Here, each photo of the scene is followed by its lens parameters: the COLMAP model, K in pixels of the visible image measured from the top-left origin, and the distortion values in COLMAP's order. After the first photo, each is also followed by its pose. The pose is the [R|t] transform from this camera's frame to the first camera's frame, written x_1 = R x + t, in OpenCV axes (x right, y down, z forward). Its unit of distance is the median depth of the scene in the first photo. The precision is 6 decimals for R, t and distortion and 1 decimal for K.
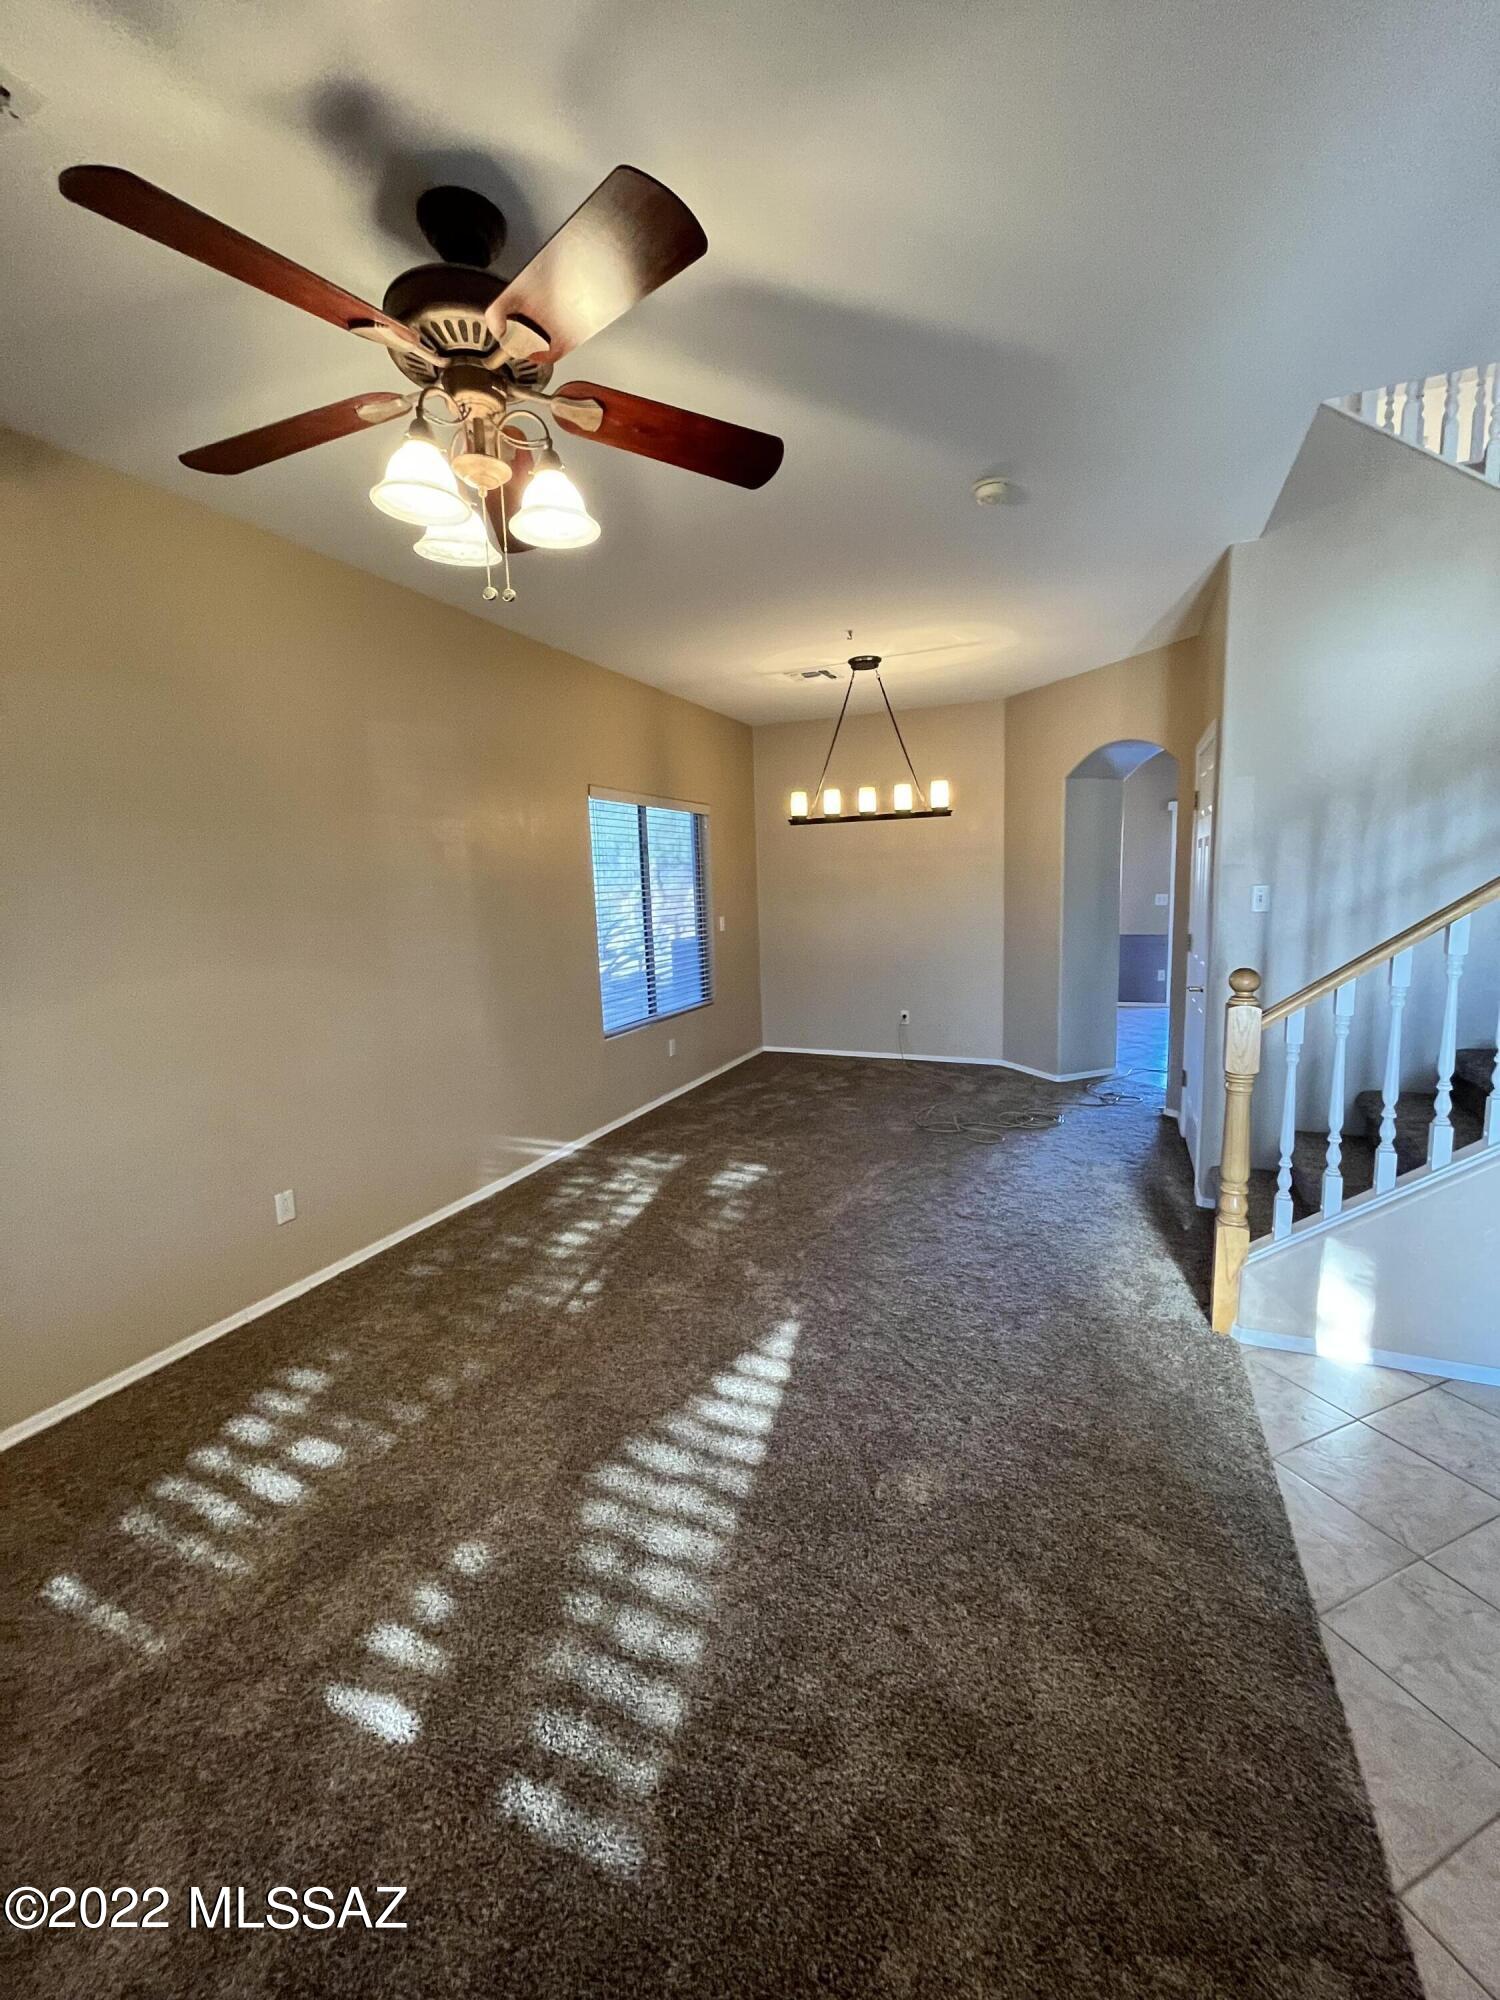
lens RADIAL K [[800.8, 0, 761.7], [0, 800.8, 999.8], [0, 0, 1]] dist [-0.005802, 0.000146]
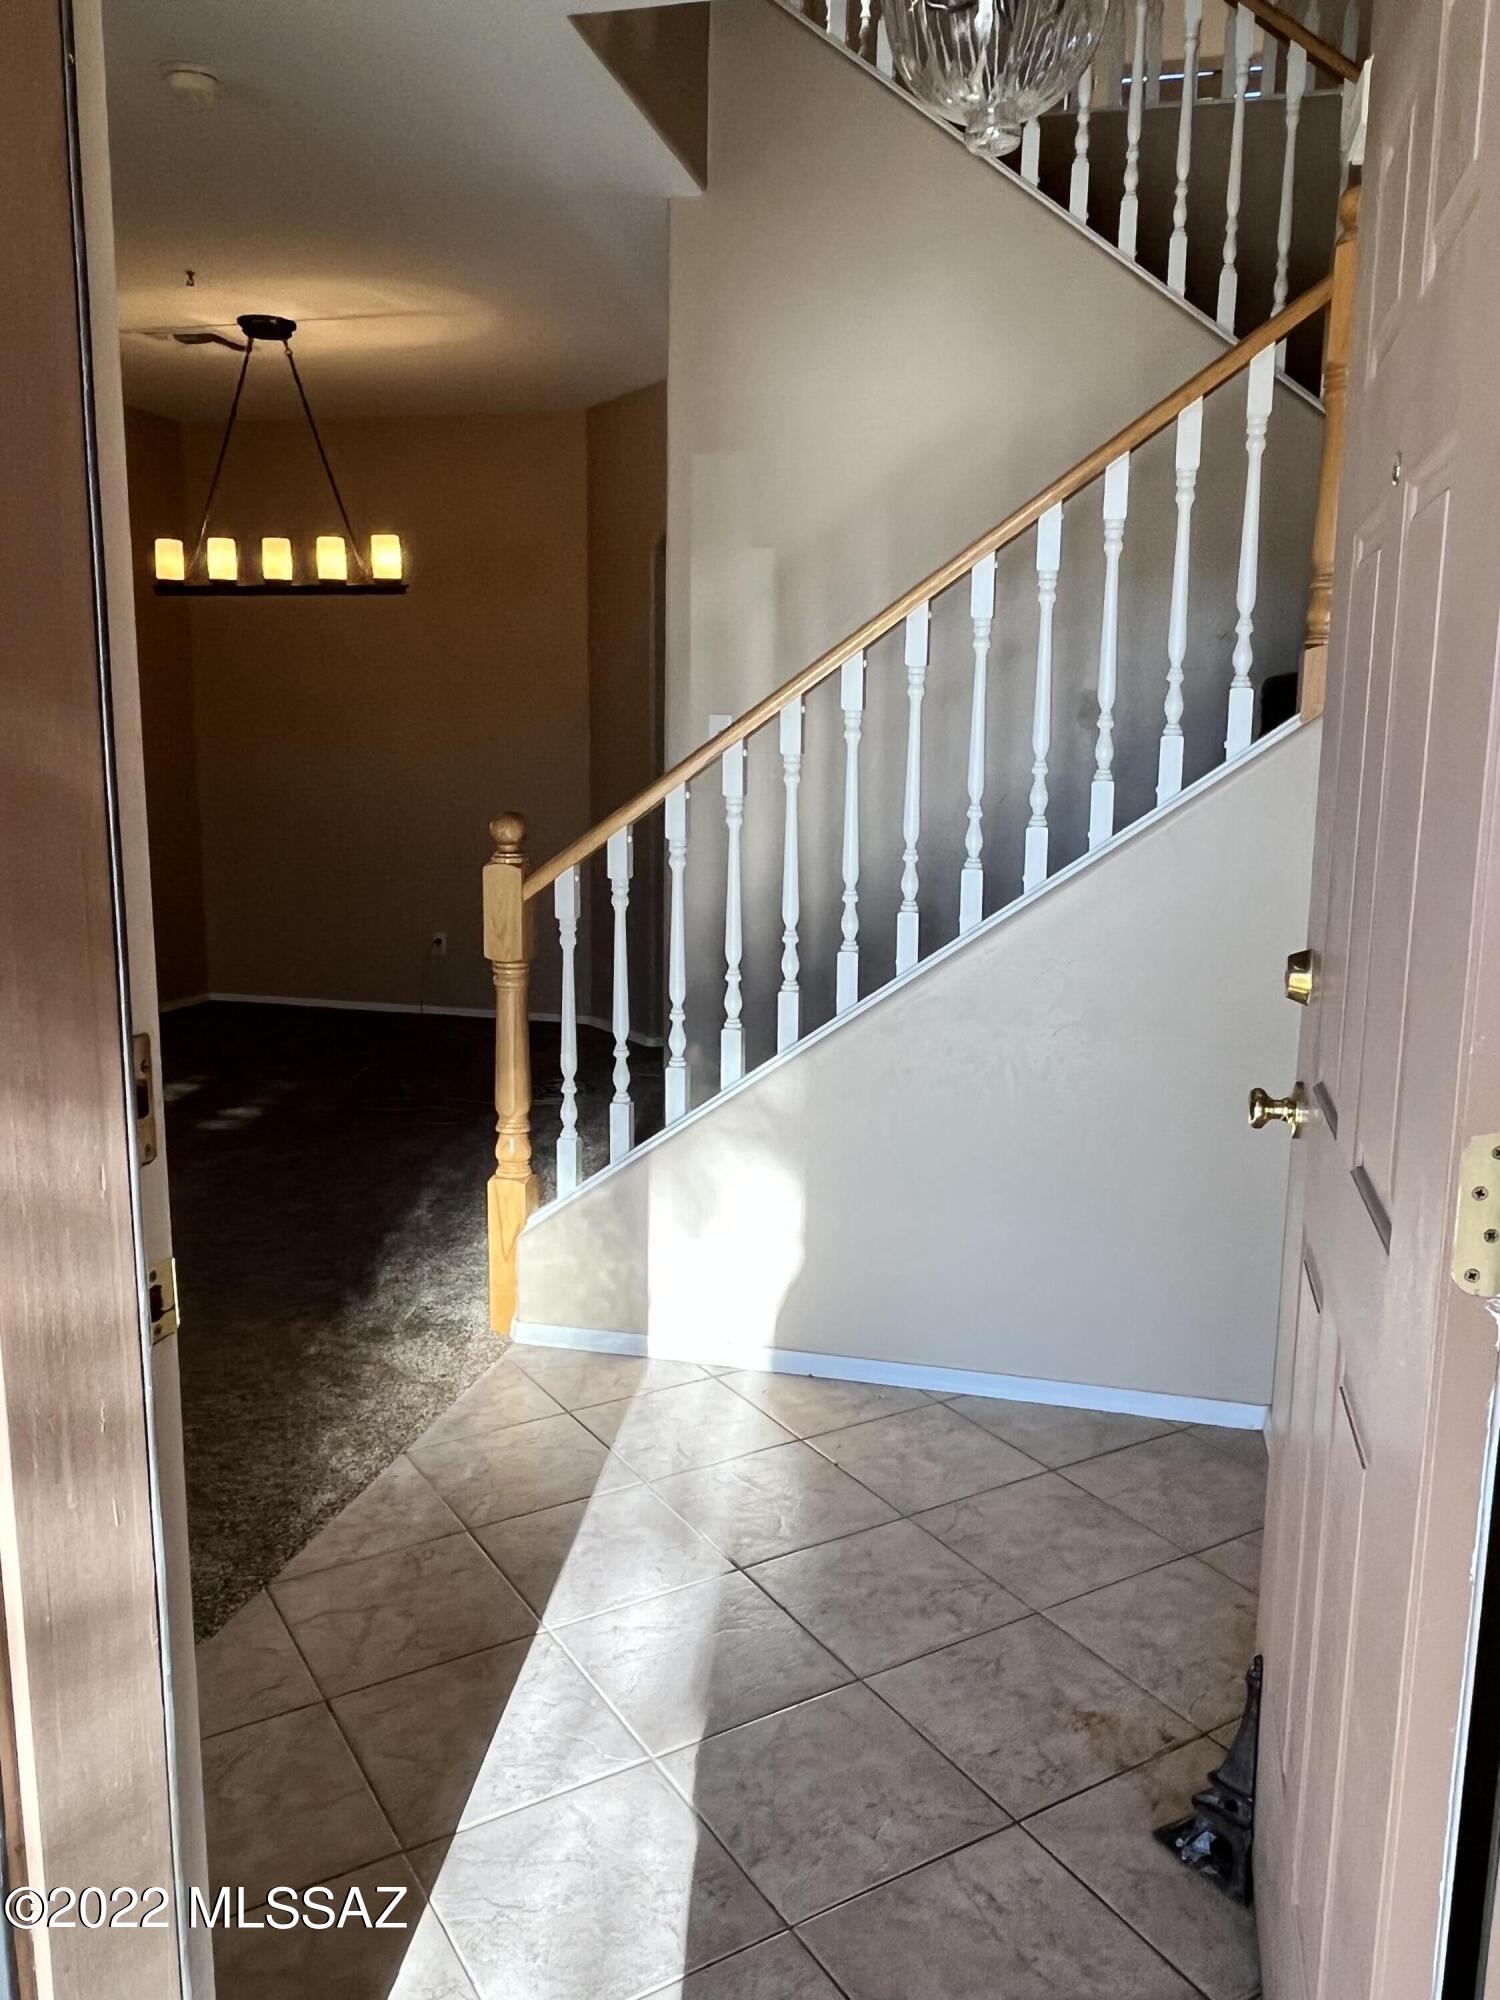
lens RADIAL K [[1514.1, 0, 745.4], [0, 1514.1, 1009.1], [0, 0, 1]] dist [0.001882, -0.006721]
pose [[0.985727, 0.019722, 0.167192, 0.382249], [-0.024395, 0.999366, 0.025943, 0.061286], [-0.166575, -0.029652, 0.985583, -0.237056]]
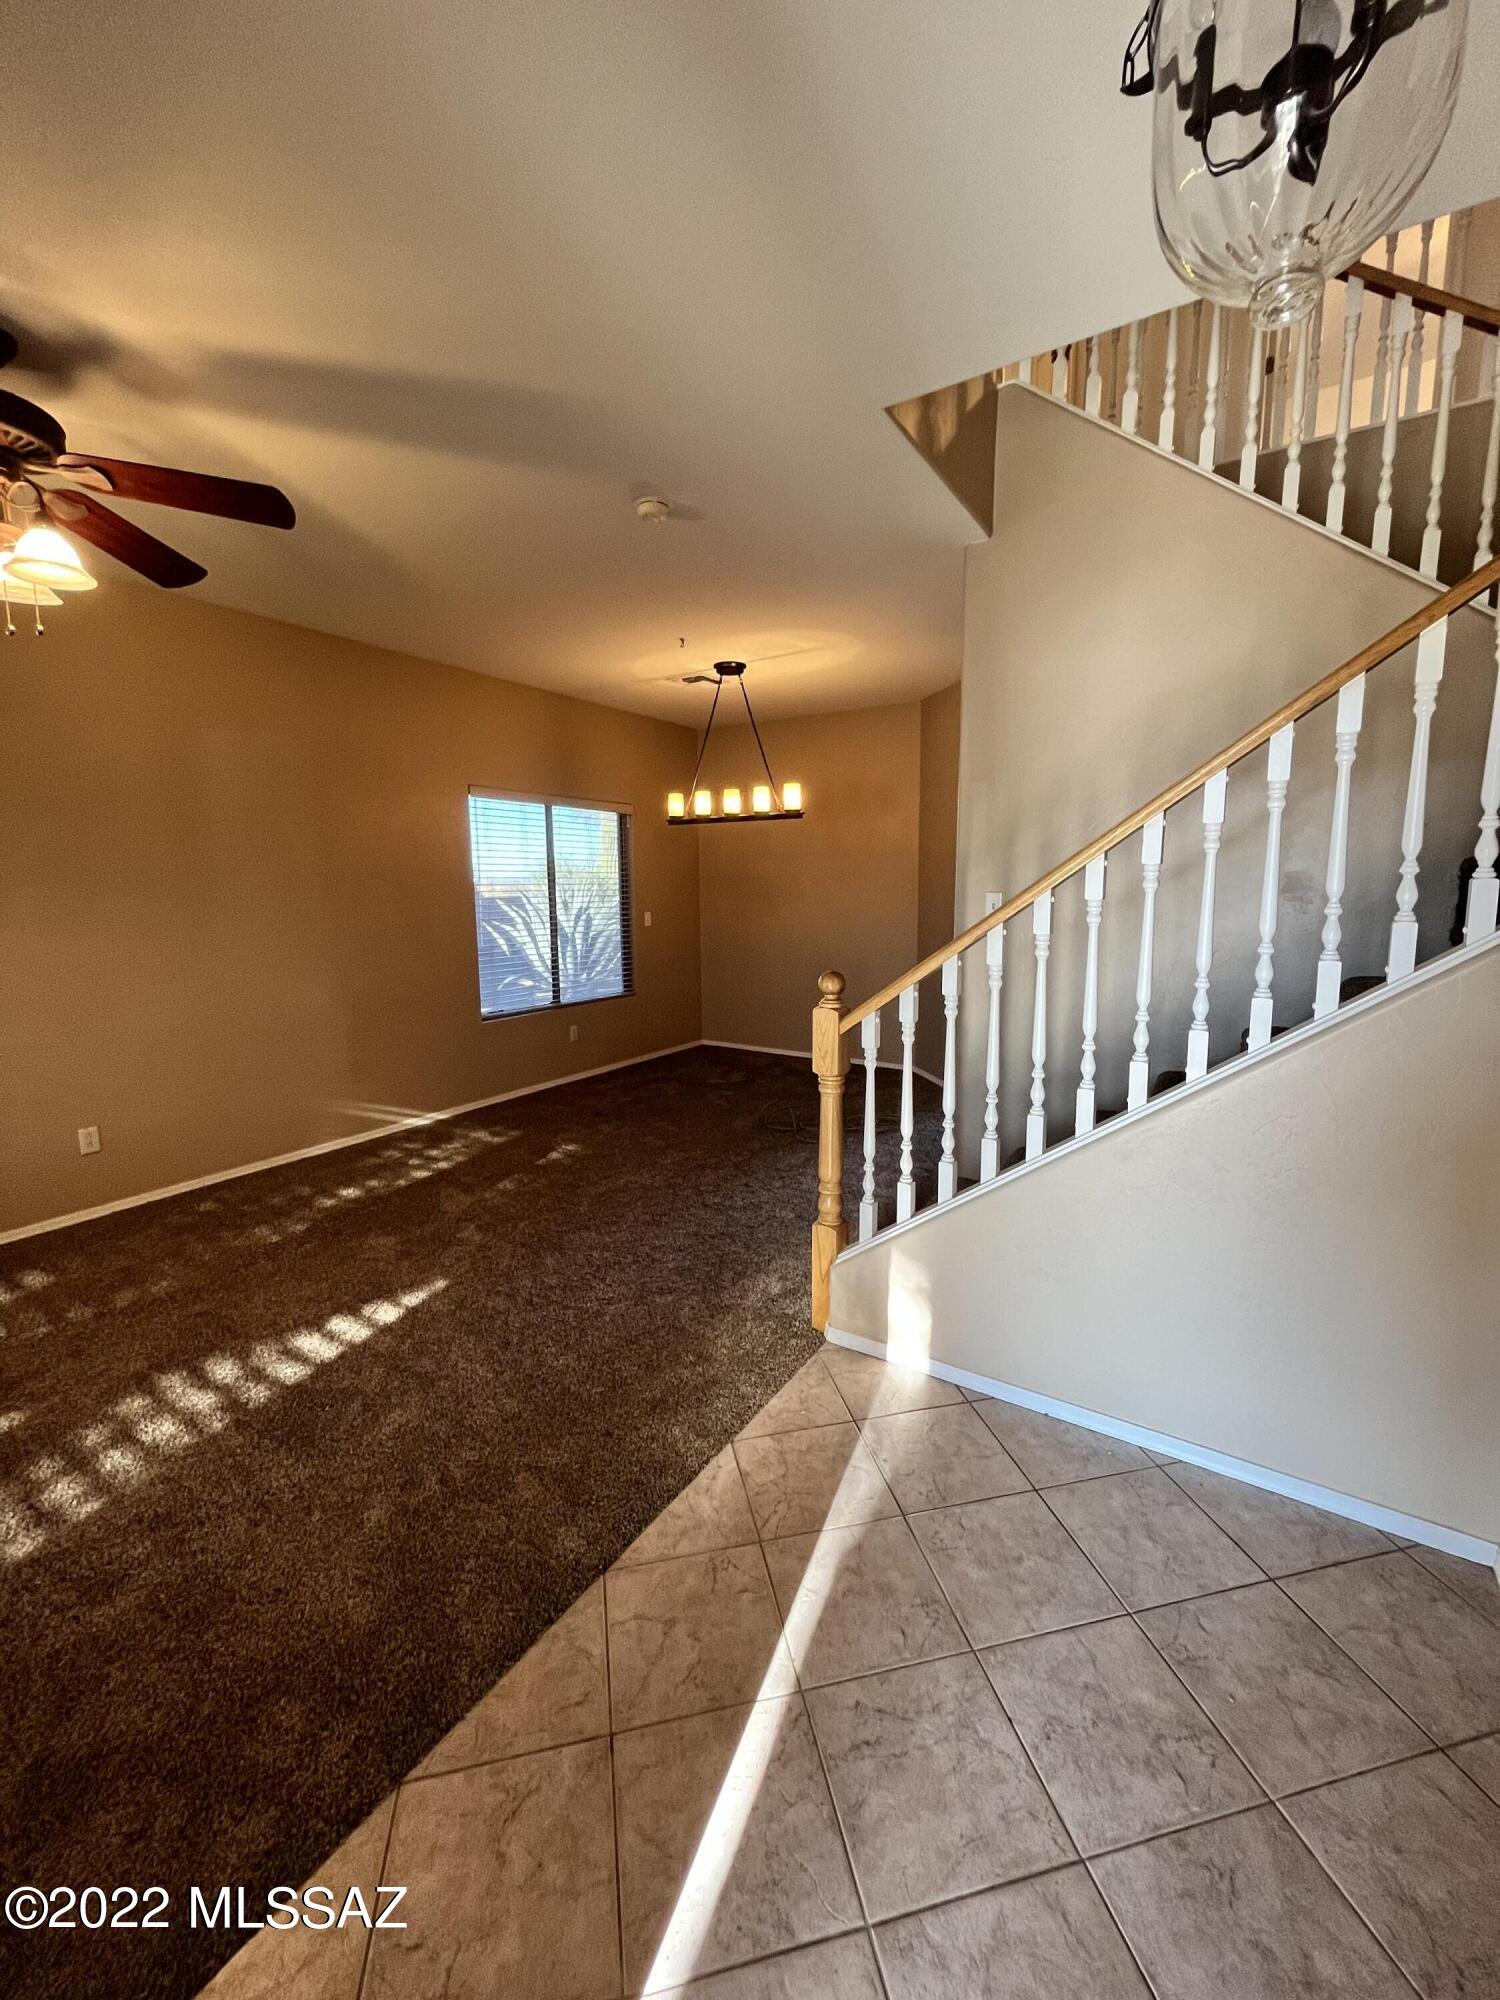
lens RADIAL K [[800.8, 0, 756.8], [0, 800.8, 997.9], [0, 0, 1]] dist [-0.005802, 0.000146]
pose [[0.987164, 0.050460, -0.151531, 0.431126], [-0.050934, 0.998702, 0.000758, -0.001202], [0.151373, 0.006970, 0.988452, -0.011988]]
